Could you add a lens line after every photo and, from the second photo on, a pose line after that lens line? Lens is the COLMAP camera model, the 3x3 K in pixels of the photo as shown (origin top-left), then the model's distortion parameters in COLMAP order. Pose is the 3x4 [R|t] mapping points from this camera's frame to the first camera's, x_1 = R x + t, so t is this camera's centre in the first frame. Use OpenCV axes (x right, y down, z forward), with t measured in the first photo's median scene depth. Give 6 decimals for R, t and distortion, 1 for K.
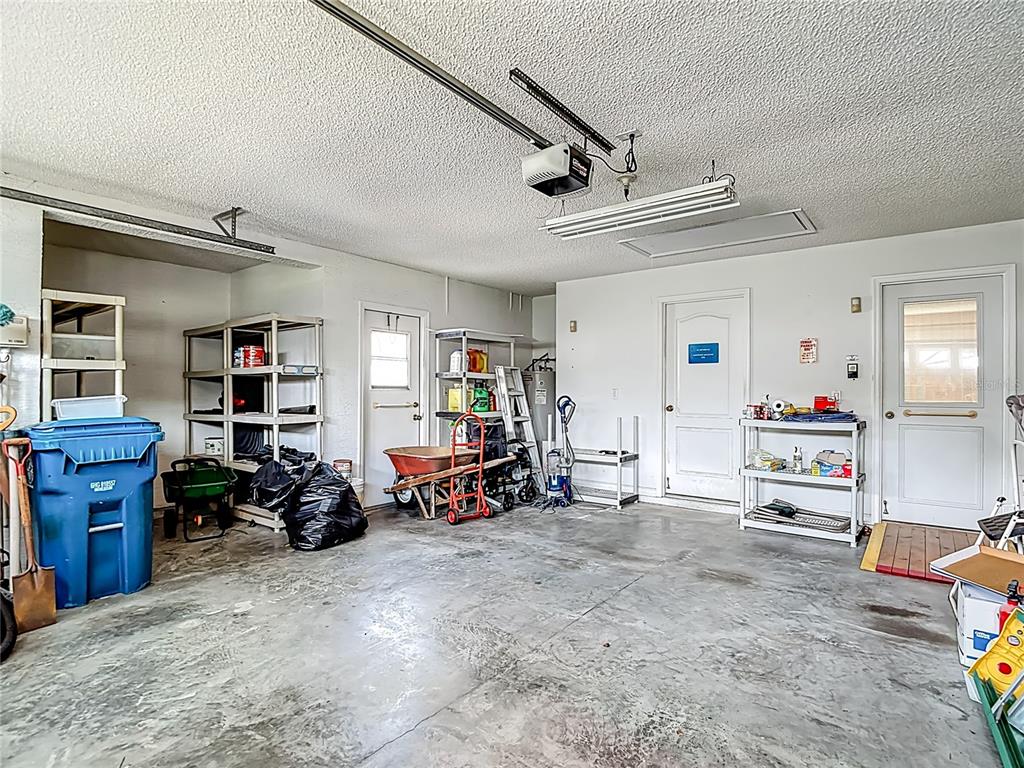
lens RADIAL K [[548.6, 0, 512.1], [0, 548.6, 385.0], [0, 0, 1]] dist [-0.012414, -0.006212]
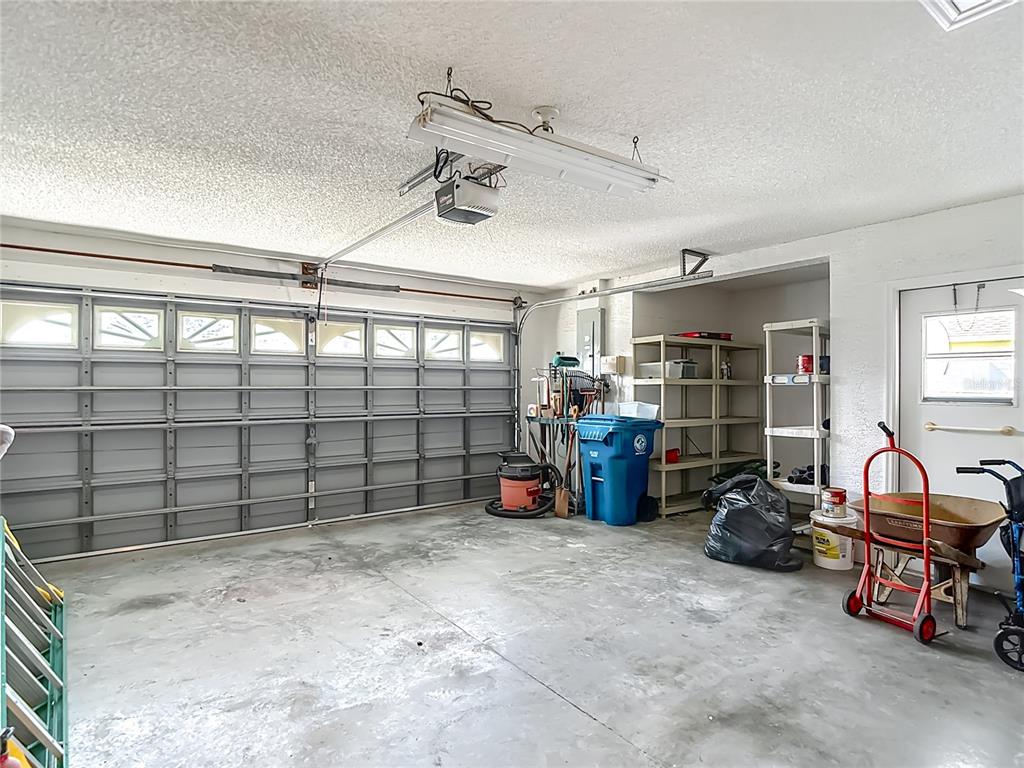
lens RADIAL K [[548.6, 0, 511.4], [0, 548.6, 386.6], [0, 0, 1]] dist [-0.012414, -0.006212]
pose [[-0.285617, 0.002700, -0.958340, 0.787876], [0.006092, 0.999981, 0.001002, -0.023022], [0.958325, -0.005552, -0.285628, 1.008621]]
